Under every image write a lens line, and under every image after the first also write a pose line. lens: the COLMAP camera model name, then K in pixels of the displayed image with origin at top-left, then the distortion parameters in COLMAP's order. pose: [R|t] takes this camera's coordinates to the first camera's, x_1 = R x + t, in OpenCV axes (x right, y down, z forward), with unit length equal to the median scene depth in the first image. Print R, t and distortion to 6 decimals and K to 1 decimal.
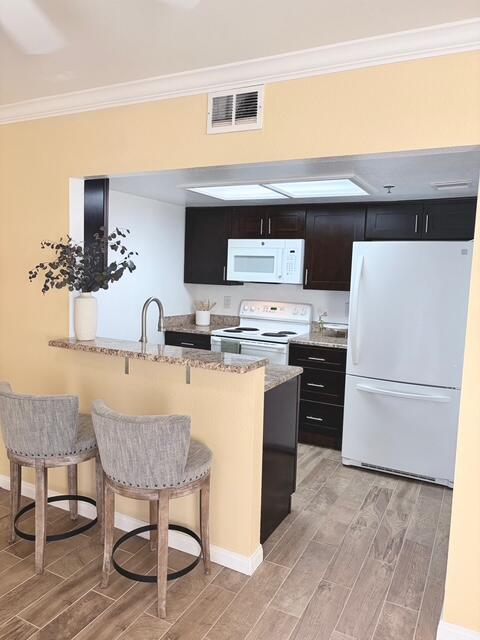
lens RADIAL K [[486.1, 0, 238.2], [0, 486.1, 327.9], [0, 0, 1]] dist [0.010228, -0.007115]
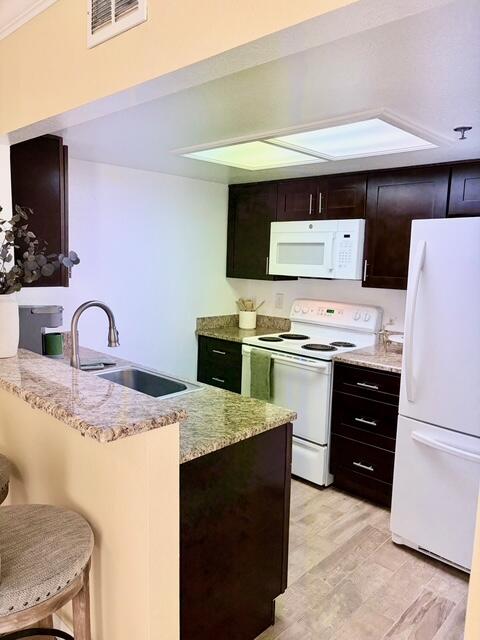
lens RADIAL K [[486.1, 0, 238.2], [0, 486.1, 327.9], [0, 0, 1]] dist [0.010228, -0.007115]
pose [[0.960039, 0.033799, -0.277818, 0.159540], [-0.027149, 0.999246, 0.027748, -0.032928], [0.278547, -0.019097, 0.960233, 0.233752]]
